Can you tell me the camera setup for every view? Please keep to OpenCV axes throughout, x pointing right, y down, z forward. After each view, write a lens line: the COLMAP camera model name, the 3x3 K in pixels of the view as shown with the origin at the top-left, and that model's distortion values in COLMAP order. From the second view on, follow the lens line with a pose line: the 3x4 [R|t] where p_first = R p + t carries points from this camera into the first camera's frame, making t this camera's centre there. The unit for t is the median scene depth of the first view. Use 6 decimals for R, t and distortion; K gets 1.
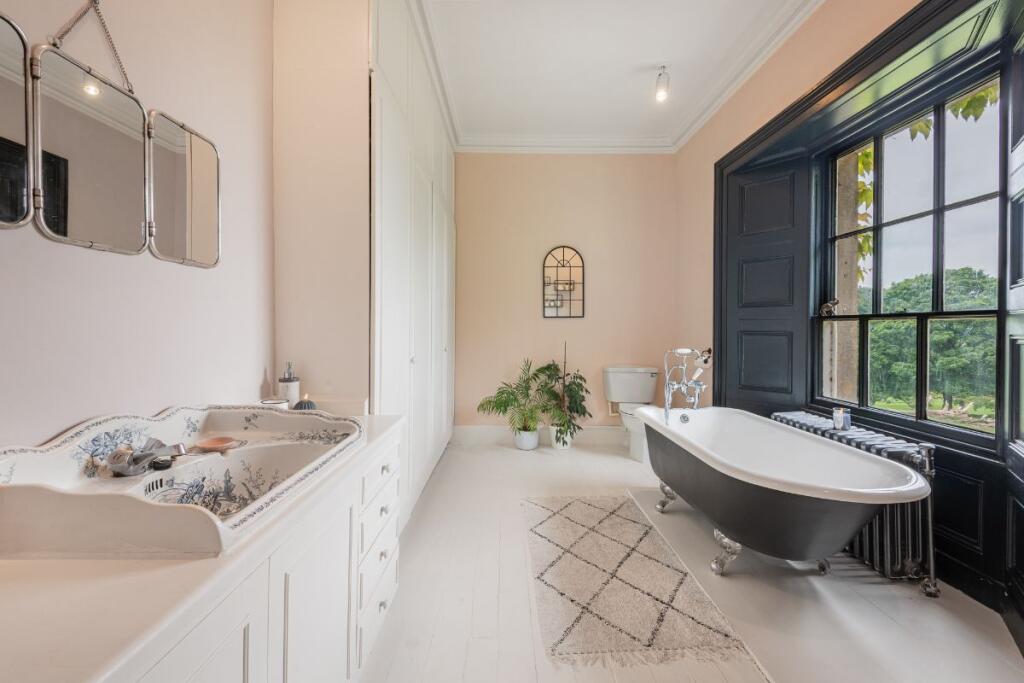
lens RADIAL K [[476.2, 0, 512.0], [0, 476.2, 332.4], [0, 0, 1]] dist [-0.001922, 0.000048]
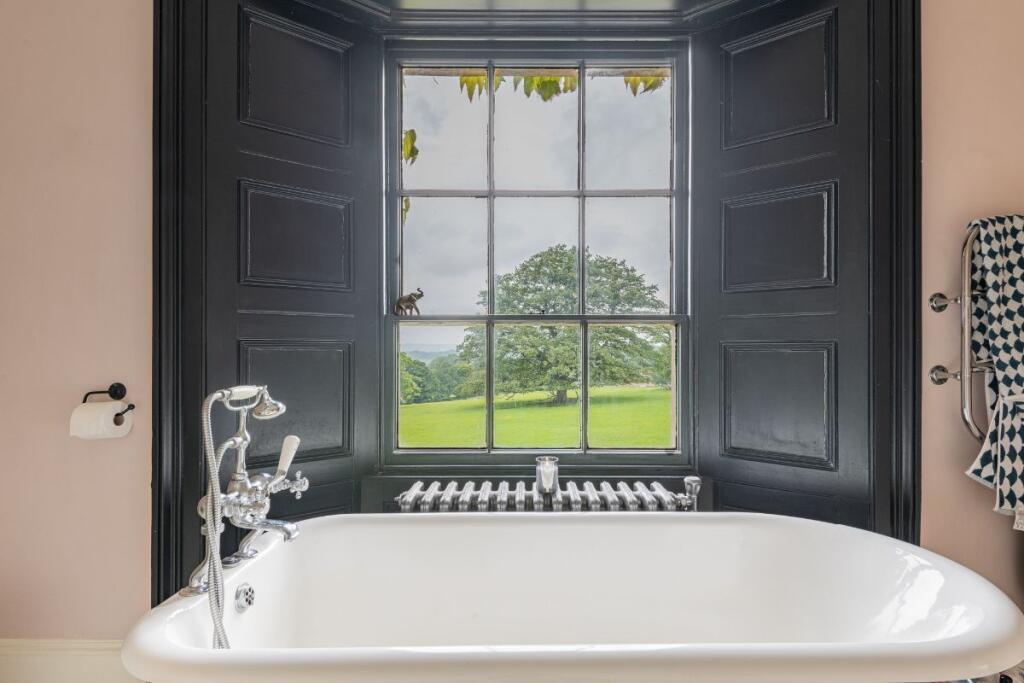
lens RADIAL K [[507.1, 0, 512.0], [0, 507.1, 339.9], [0, 0, 1]] dist [-0.000087, 0.000000]
pose [[0.007421, -0.005880, 0.999955, 0.003132], [0.010661, 0.999926, 0.005801, -0.005630], [-0.999916, 0.010617, 0.007483, 1.030355]]
